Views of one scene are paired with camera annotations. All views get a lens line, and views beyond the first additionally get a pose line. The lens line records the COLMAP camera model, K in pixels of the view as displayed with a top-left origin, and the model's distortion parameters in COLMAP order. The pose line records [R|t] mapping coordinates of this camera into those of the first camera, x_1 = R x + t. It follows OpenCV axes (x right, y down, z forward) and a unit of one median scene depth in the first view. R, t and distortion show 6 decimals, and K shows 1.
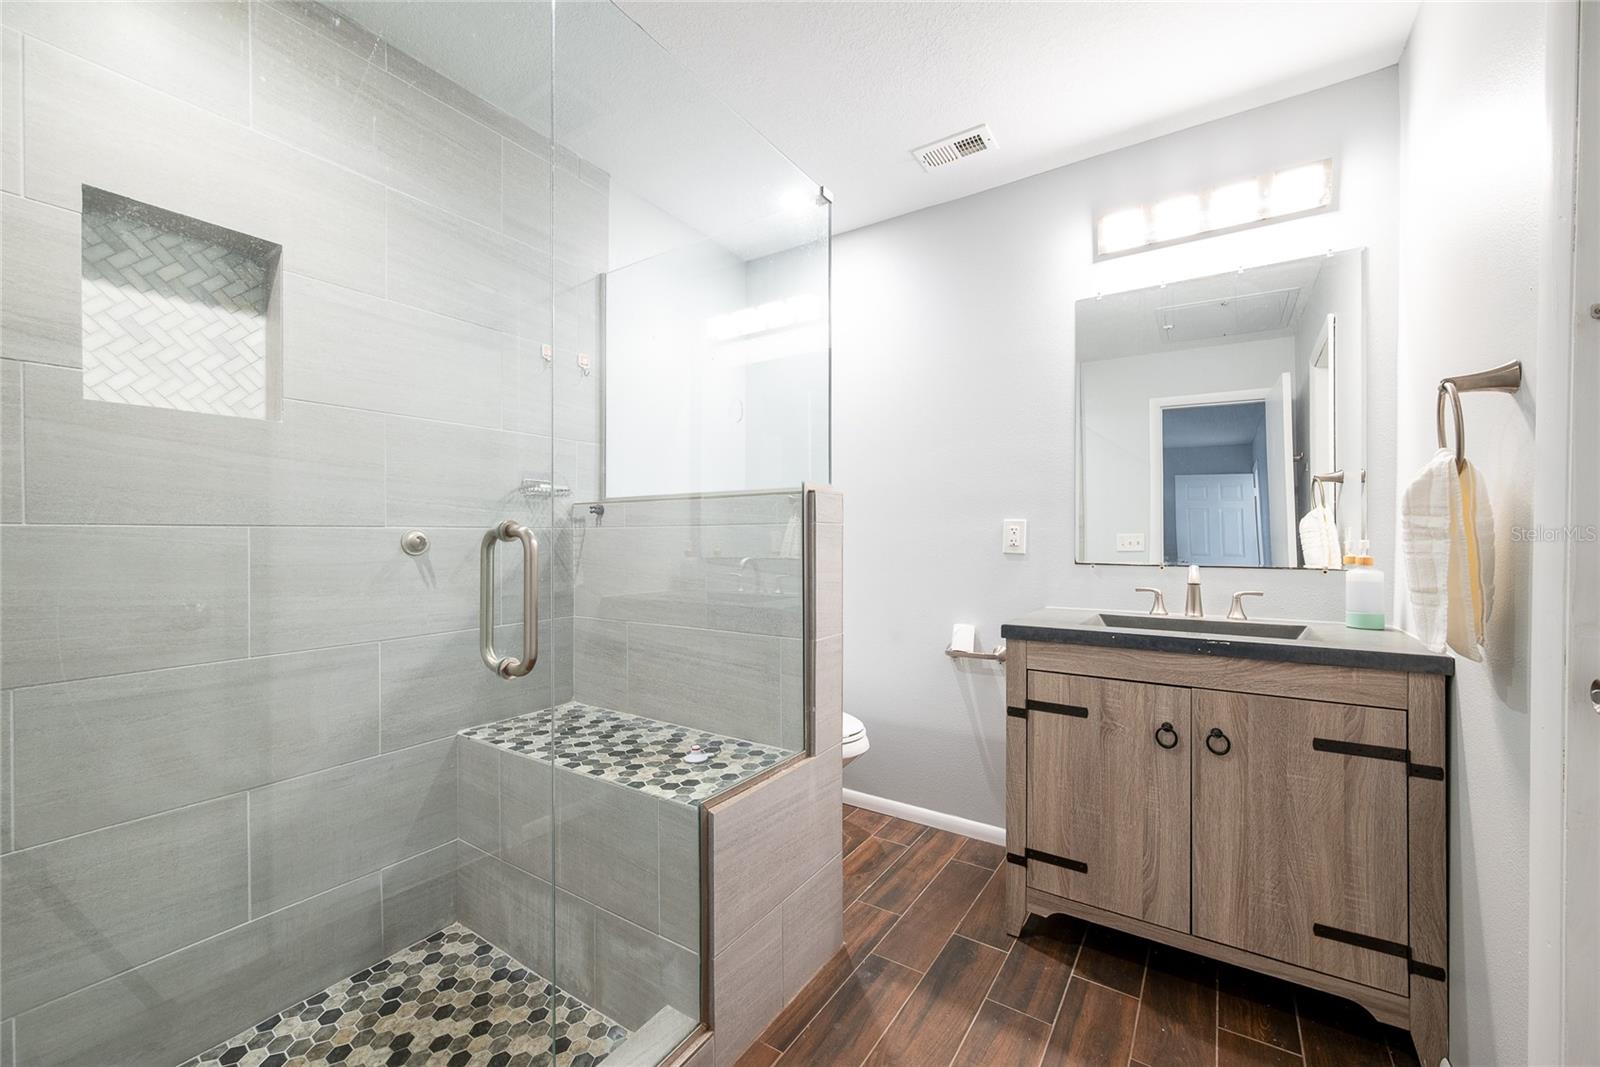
lens RADIAL K [[643.5, 0, 808.2], [0, 643.5, 534.3], [0, 0, 1]] dist [-0.002009, 0.000218]
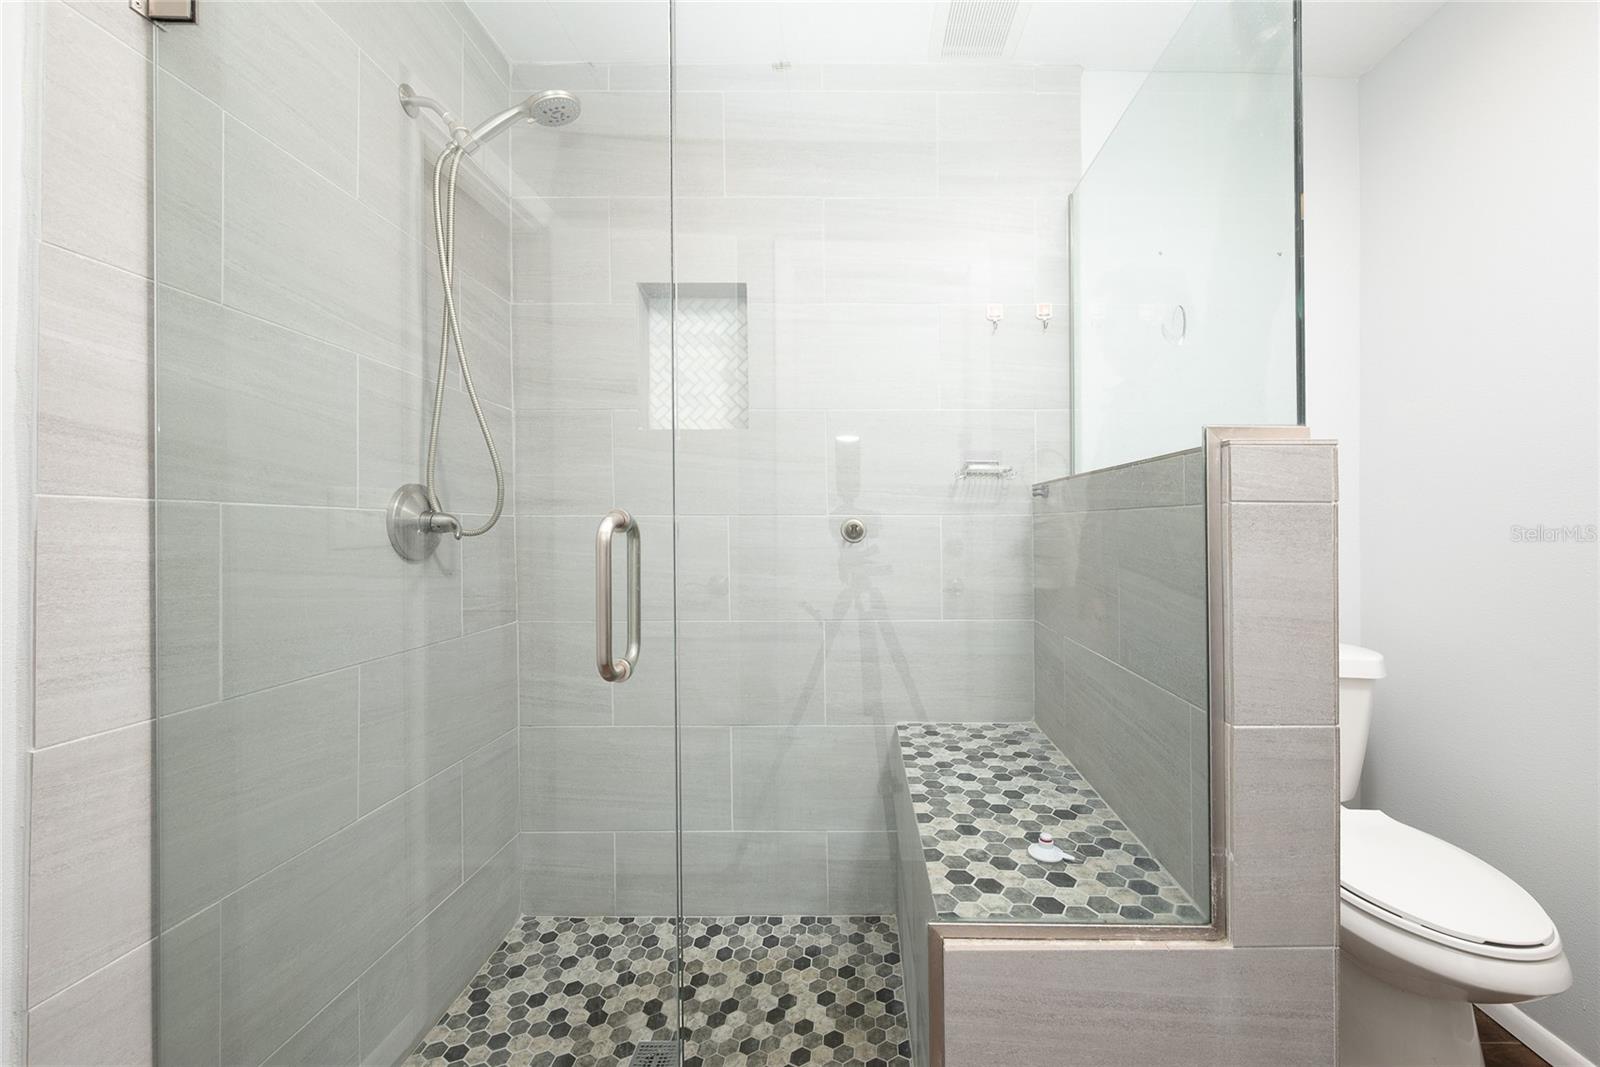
lens RADIAL K [[653.1, 0, 870.7], [0, 653.1, 521.9], [0, 0, 1]] dist [-0.001186, -0.000111]
pose [[0.541151, 0.002251, -0.840922, 0.293951], [-0.000642, 0.999997, 0.002264, -0.002493], [0.840925, -0.000685, 0.541151, 0.456793]]
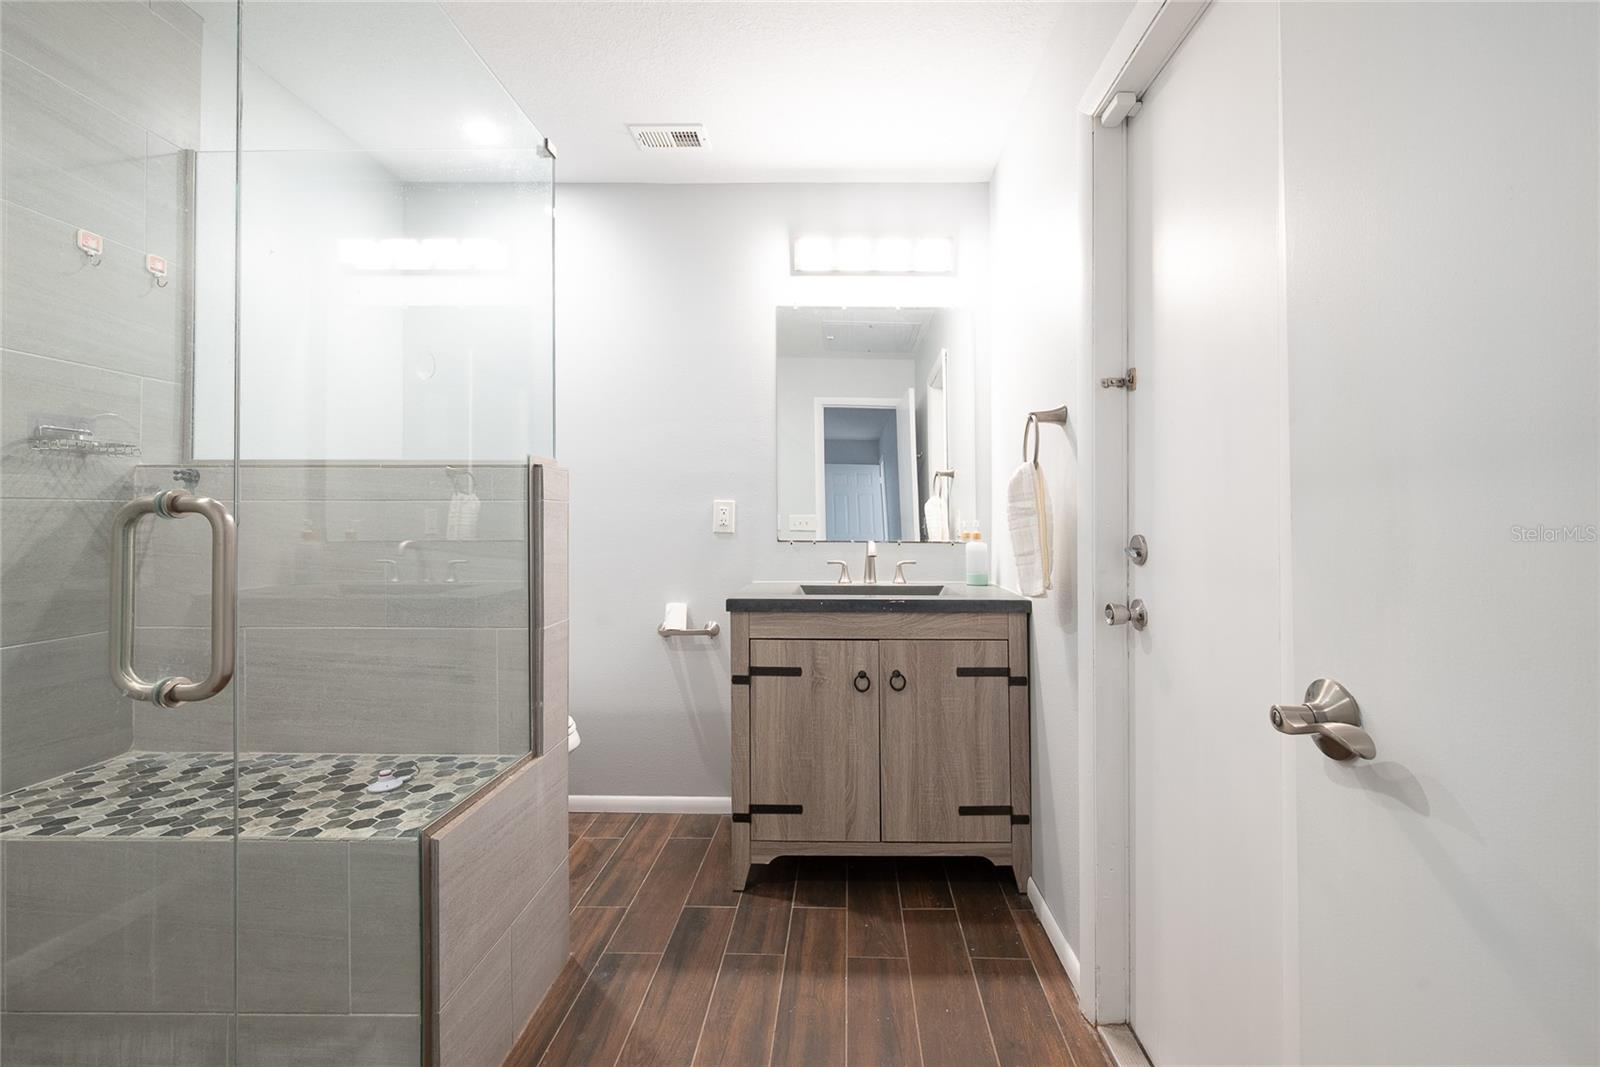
lens RADIAL K [[656.9, 0, 856.7], [0, 656.9, 494.6], [0, 0, 1]] dist [-0.002454, 0.000010]
pose [[0.832777, 0.024160, 0.553081, -0.141233], [-0.007254, 0.999438, -0.032735, 0.001920], [-0.553561, 0.023249, 0.832484, -0.031031]]
